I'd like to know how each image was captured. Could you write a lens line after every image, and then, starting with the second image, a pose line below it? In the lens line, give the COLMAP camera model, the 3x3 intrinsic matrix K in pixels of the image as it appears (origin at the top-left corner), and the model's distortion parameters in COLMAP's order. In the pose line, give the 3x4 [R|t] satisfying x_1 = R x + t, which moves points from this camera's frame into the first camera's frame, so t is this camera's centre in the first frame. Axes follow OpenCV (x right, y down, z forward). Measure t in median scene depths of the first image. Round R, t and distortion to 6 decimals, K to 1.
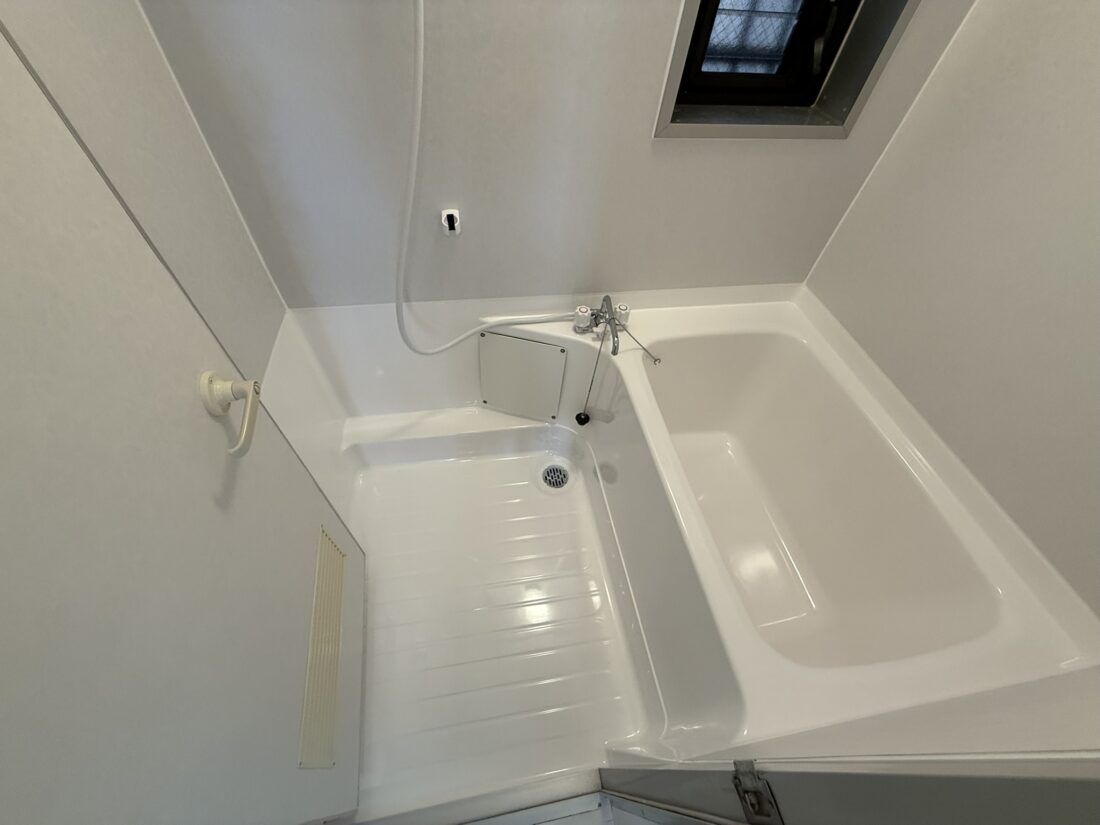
lens RADIAL K [[439.2, 0, 546.7], [0, 439.2, 412.1], [0, 0, 1]] dist [0.000418, -0.000136]
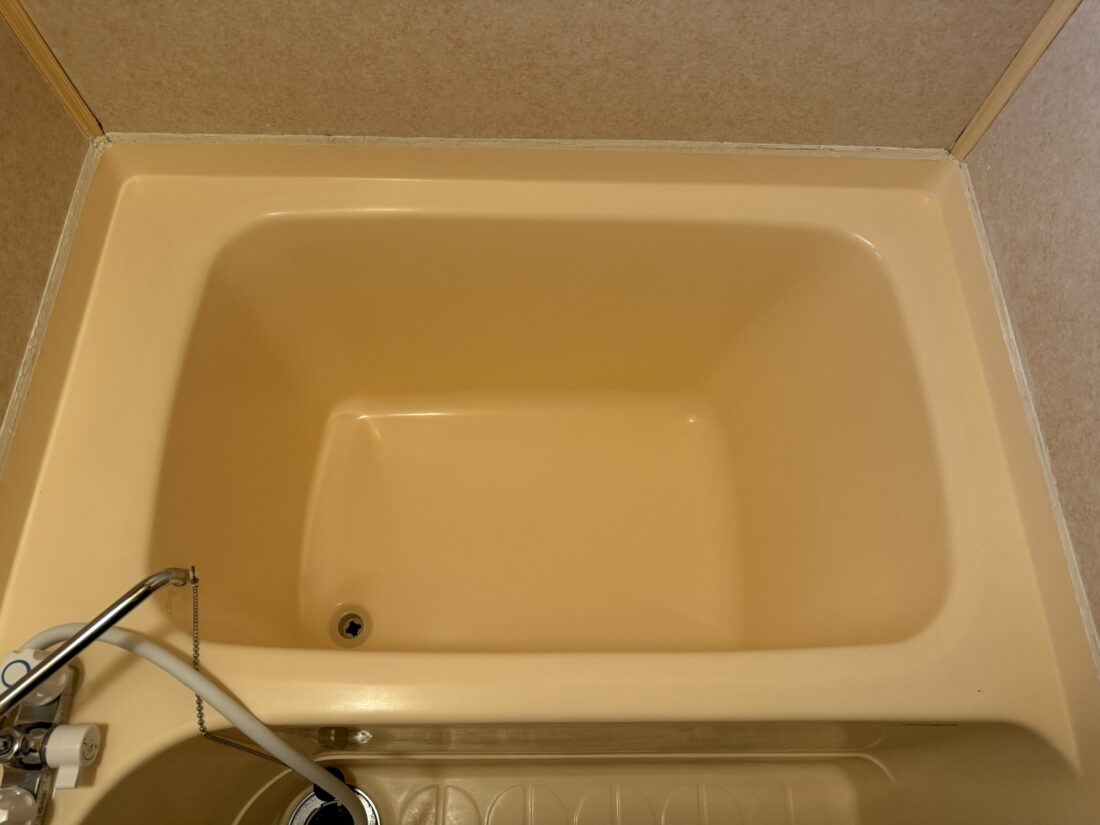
lens RADIAL K [[784.0, 0, 550.1], [0, 784.0, 413.2], [0, 0, 1]] dist [0.008061, -0.011588]
pose [[0.163492, -0.922032, 0.350896, 0.236762], [0.756620, 0.345437, 0.555158, -0.364206], [-0.633086, 0.174731, 0.754103, 0.347713]]
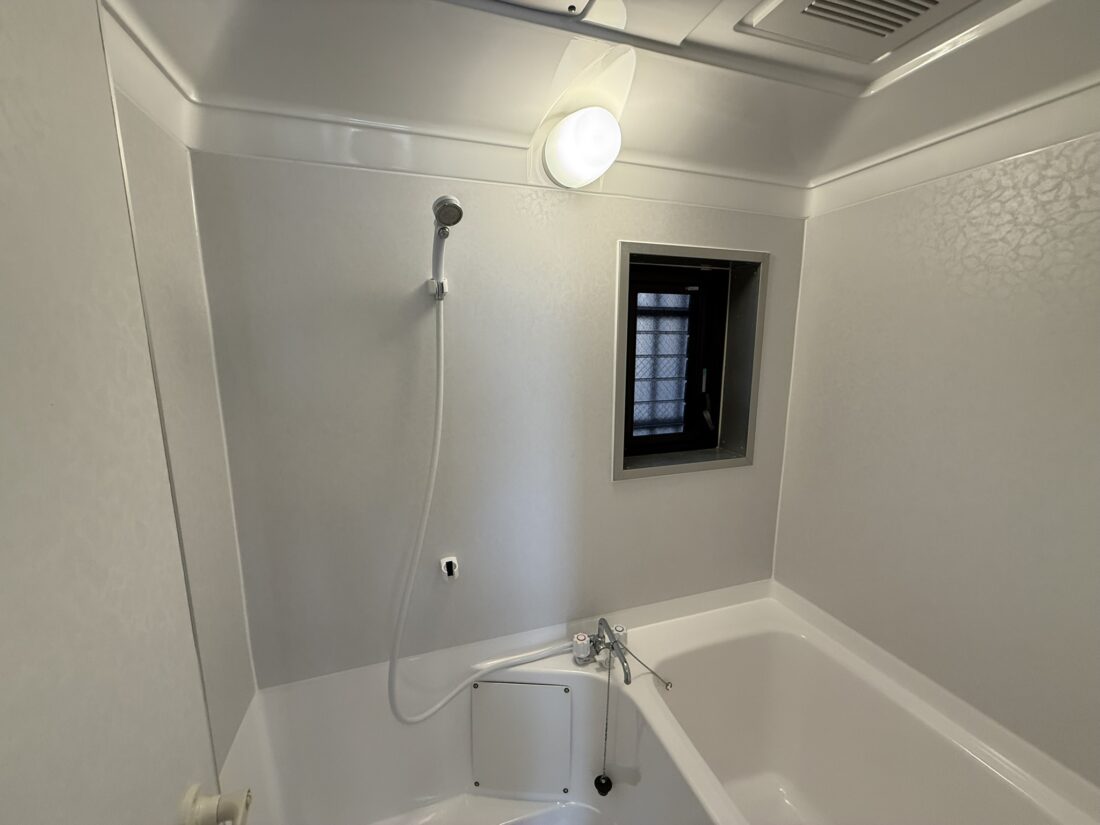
lens RADIAL K [[439.2, 0, 545.6], [0, 439.2, 413.2], [0, 0, 1]] dist [0.000418, -0.000136]
pose [[0.986009, -0.091216, 0.139523, -0.093693], [0.160492, 0.745664, -0.646705, 0.014520], [-0.045047, 0.660049, 0.749871, -0.059847]]
